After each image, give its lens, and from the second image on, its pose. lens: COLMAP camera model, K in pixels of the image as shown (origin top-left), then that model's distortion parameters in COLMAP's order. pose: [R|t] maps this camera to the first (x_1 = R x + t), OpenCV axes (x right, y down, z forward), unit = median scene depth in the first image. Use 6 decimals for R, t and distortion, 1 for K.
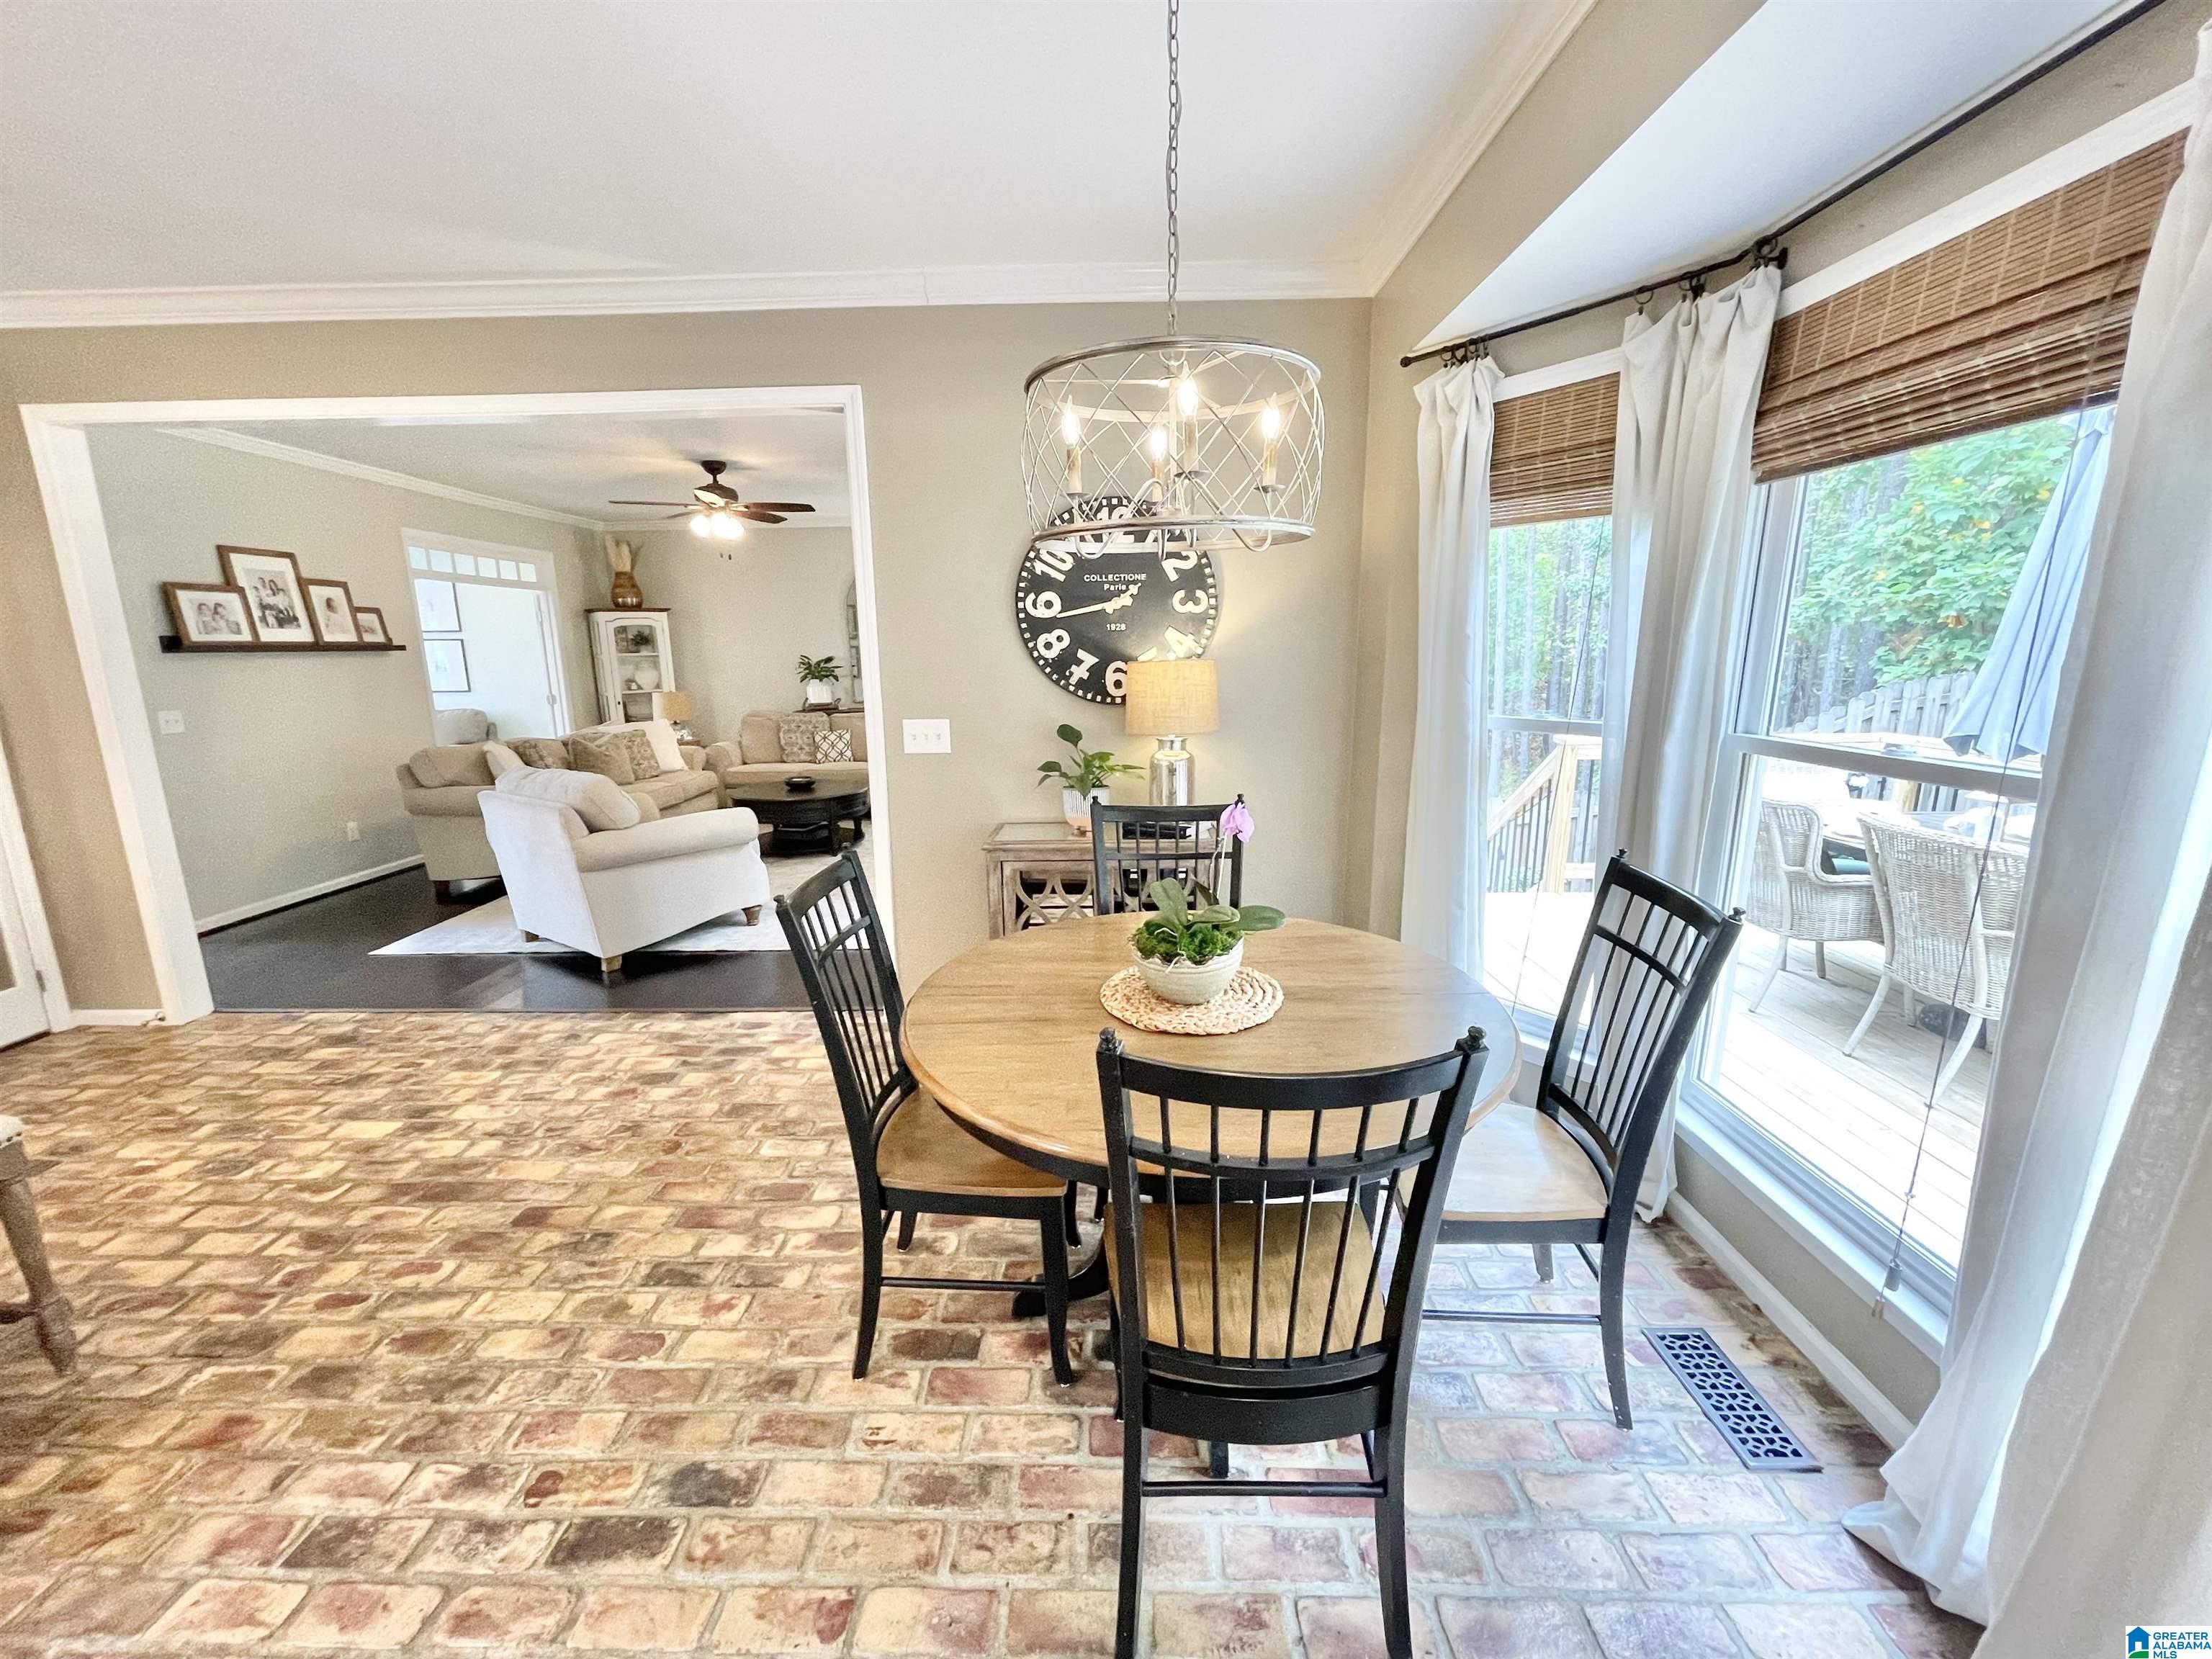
lens RADIAL K [[897.6, 0, 1100.0], [0, 897.6, 835.0], [0, 0, 1]] dist [-0.000308, -0.000989]
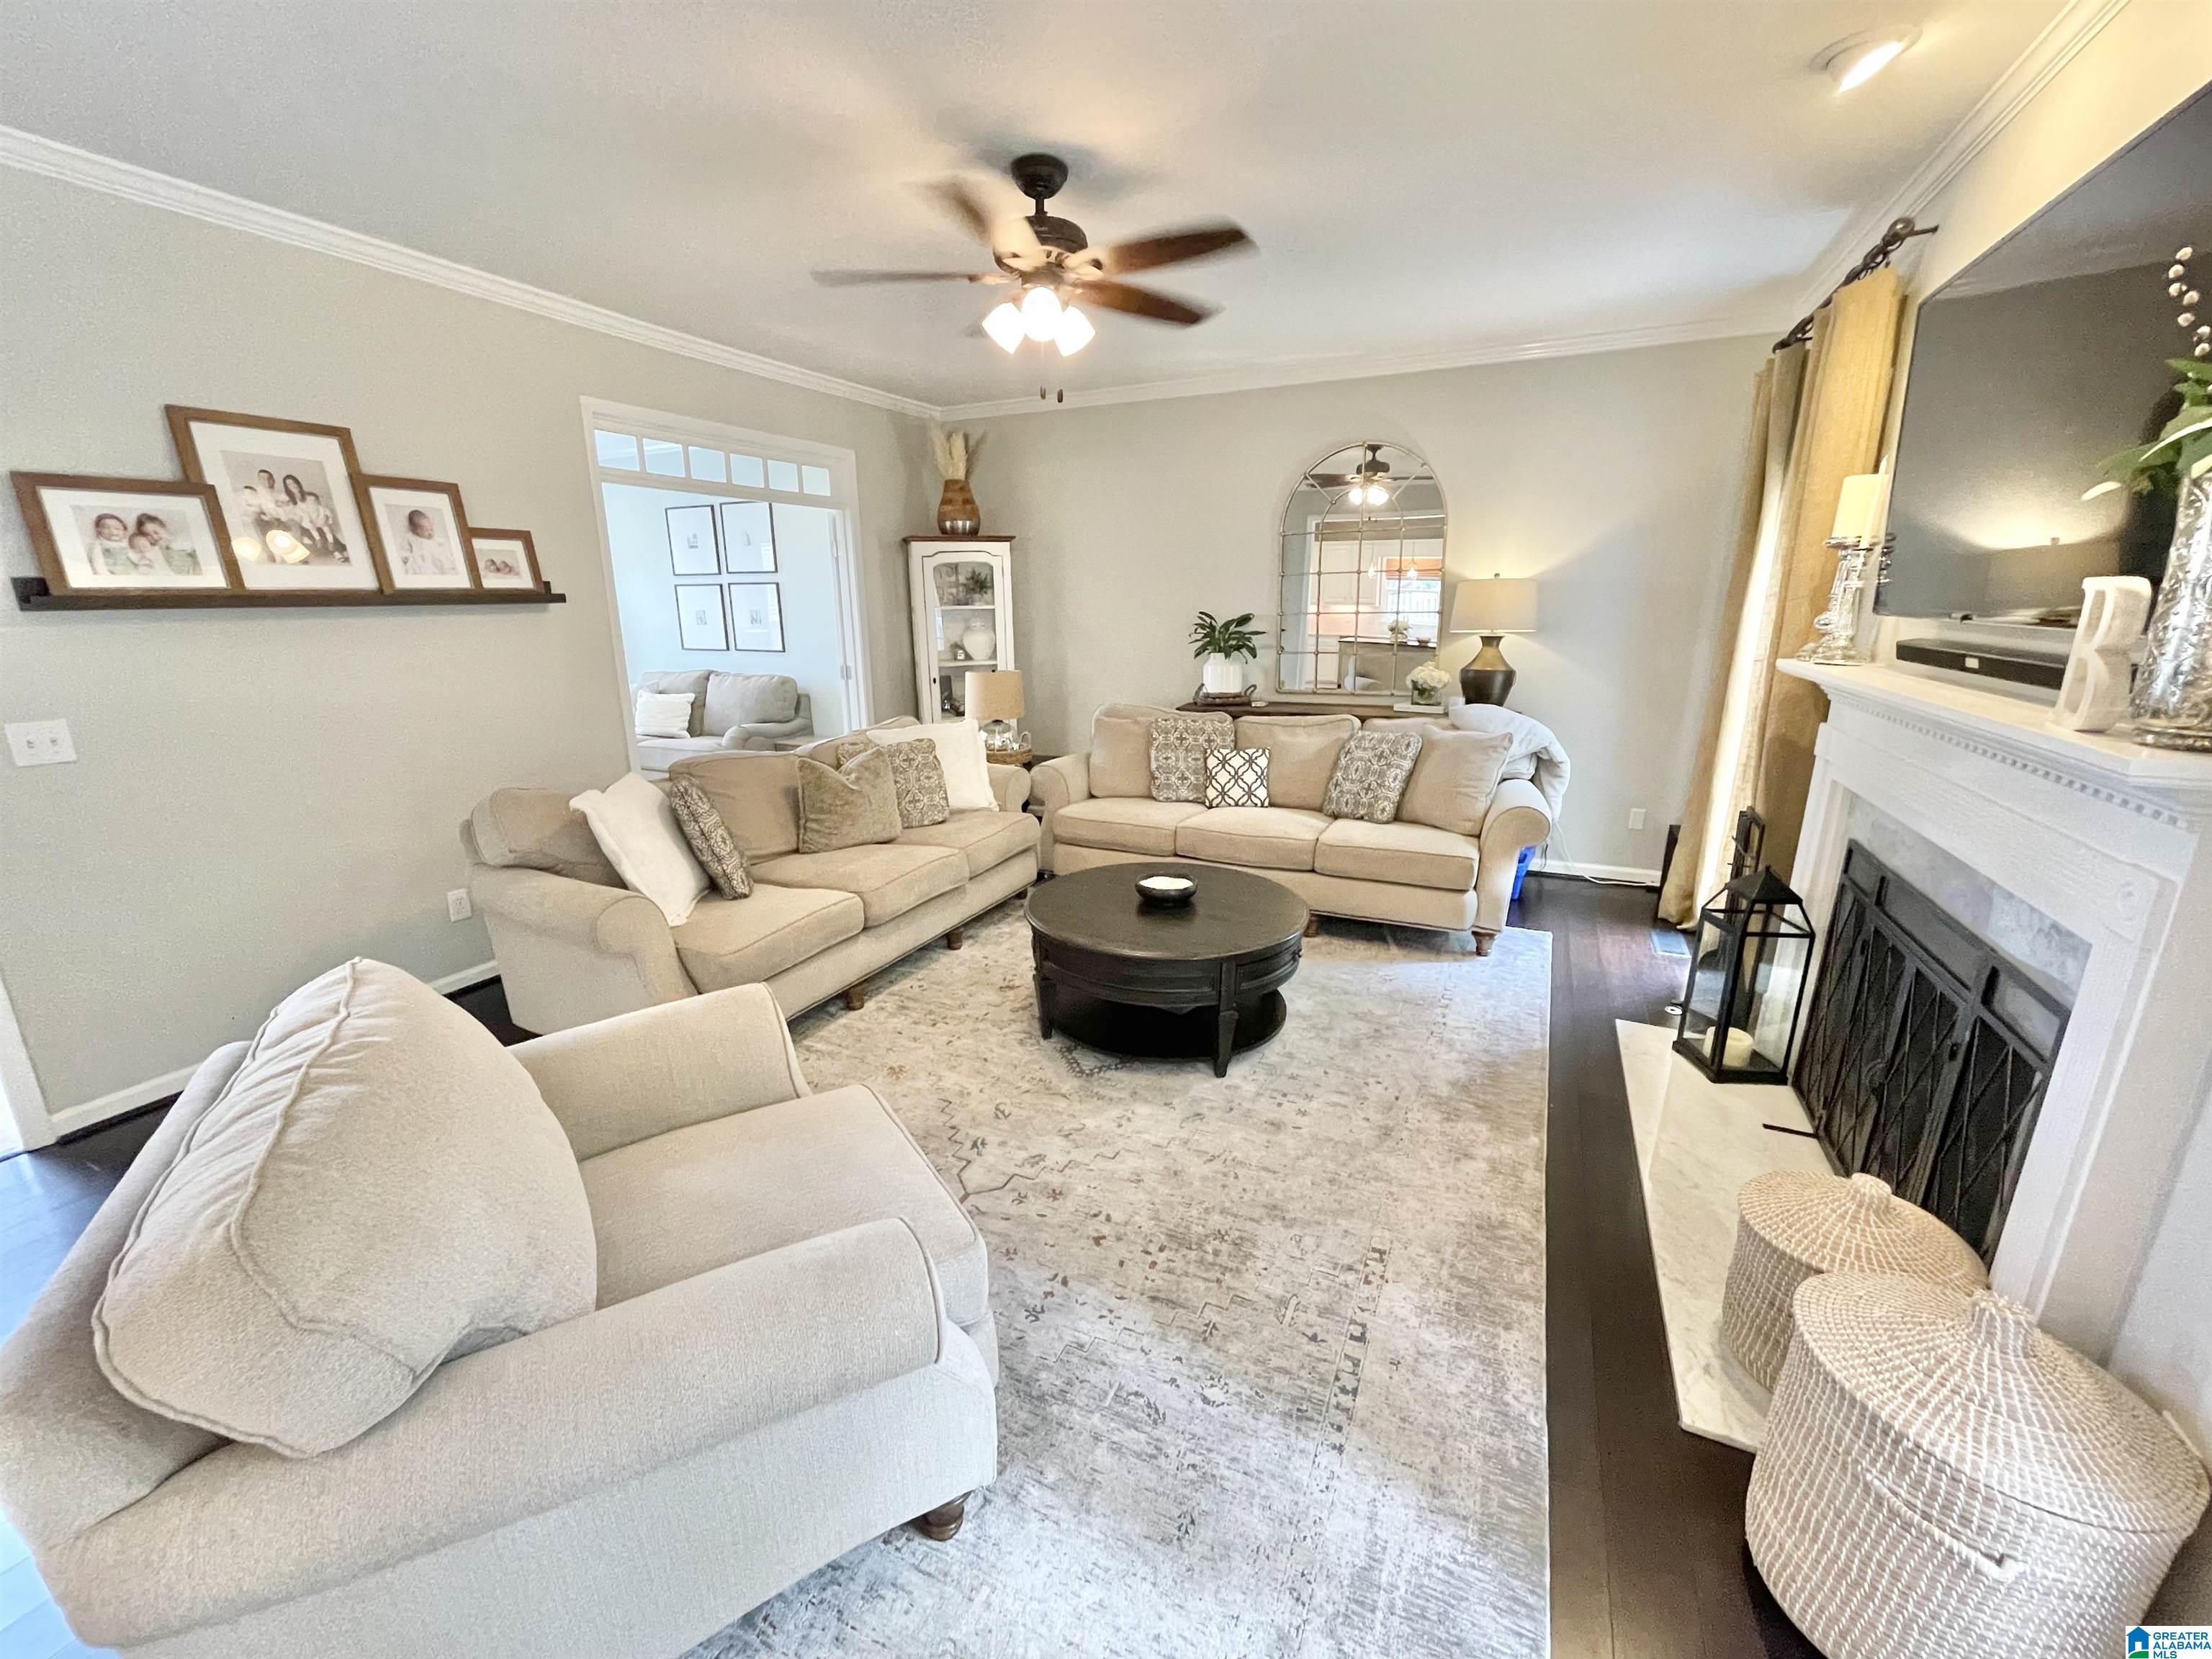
lens RADIAL K [[897.6, 0, 1102.0], [0, 897.6, 842.5], [0, 0, 1]] dist [-0.000308, -0.000989]
pose [[0.909120, 0.117205, -0.399706, -0.323163], [-0.090139, 0.992216, 0.085926, -0.222512], [0.406665, -0.042088, 0.912607, 1.006142]]
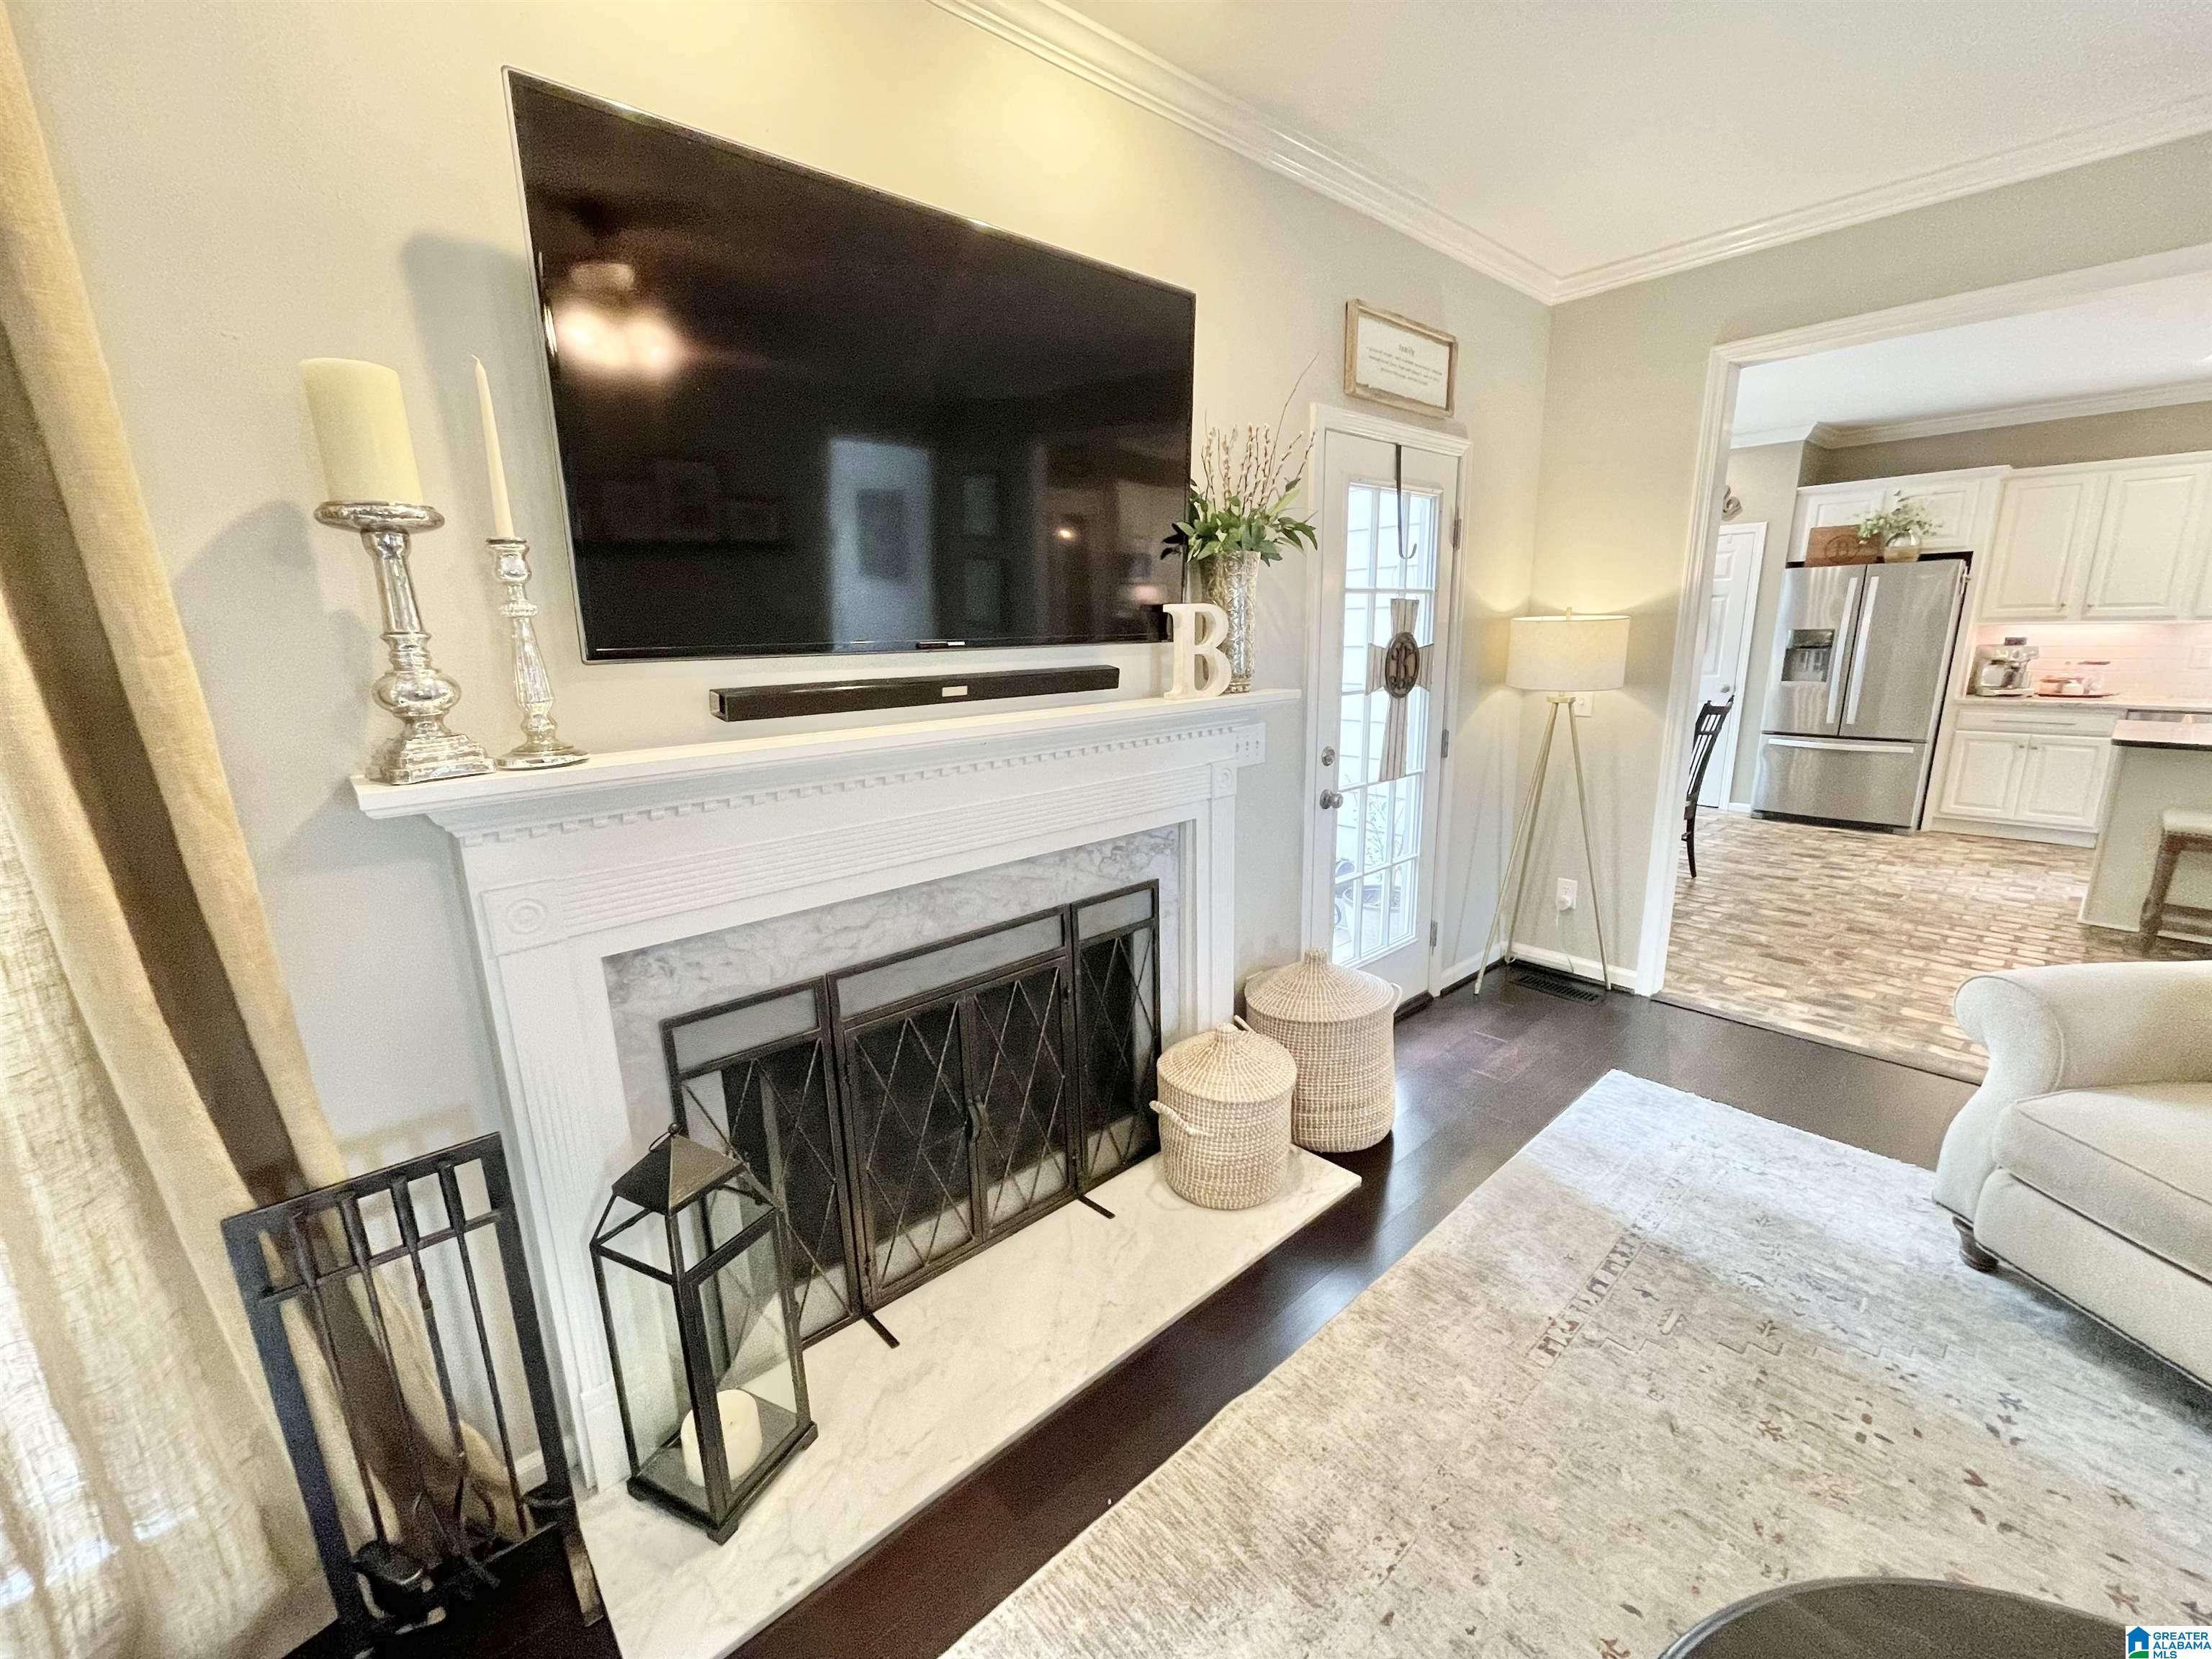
lens RADIAL K [[897.6, 0, 1096.9], [0, 897.6, 833.9], [0, 0, 1]] dist [-0.000308, -0.000989]
pose [[-0.672143, -0.137480, 0.727546, -0.521635], [0.186858, 0.919309, 0.346346, -0.418156], [-0.716455, 0.368742, -0.592218, 1.986315]]
